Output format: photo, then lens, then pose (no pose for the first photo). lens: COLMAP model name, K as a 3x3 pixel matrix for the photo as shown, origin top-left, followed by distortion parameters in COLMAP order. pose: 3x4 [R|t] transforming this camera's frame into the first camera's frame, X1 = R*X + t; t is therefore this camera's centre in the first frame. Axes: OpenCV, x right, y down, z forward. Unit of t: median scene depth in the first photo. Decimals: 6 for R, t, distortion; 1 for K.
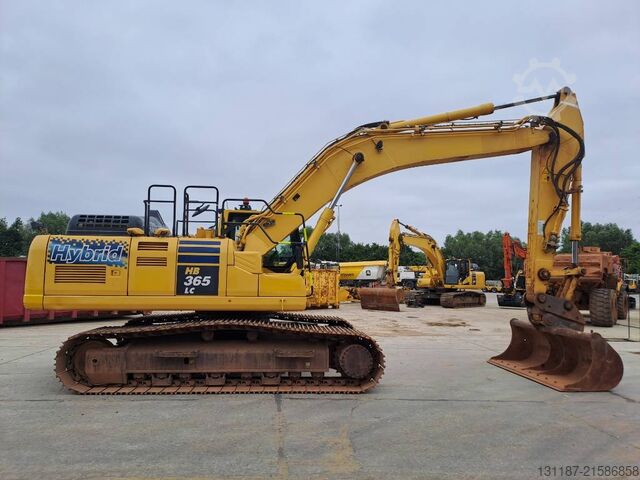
lens RADIAL K [[483.3, 0, 321.1], [0, 483.3, 244.0], [0, 0, 1]] dist [0.086082, -0.021554]
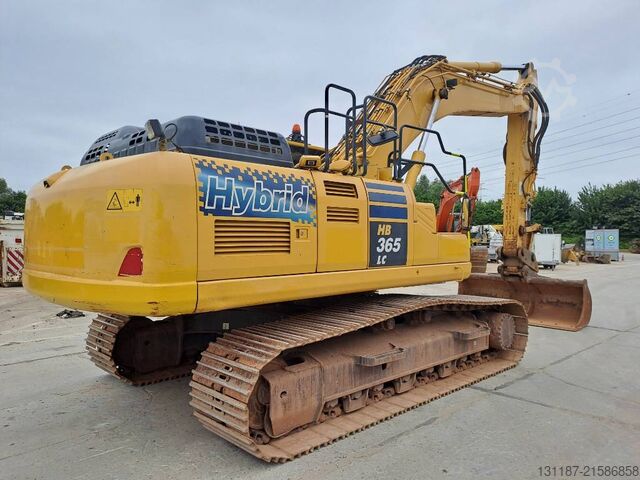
lens RADIAL K [[483.3, 0, 344.3], [0, 483.3, 237.3], [0, 0, 1]] dist [0.086082, -0.021554]
pose [[0.755549, -0.014457, 0.654933, -0.735599], [-0.036432, 0.997282, 0.064043, 0.025528], [-0.654078, -0.072248, 0.752969, 0.544195]]
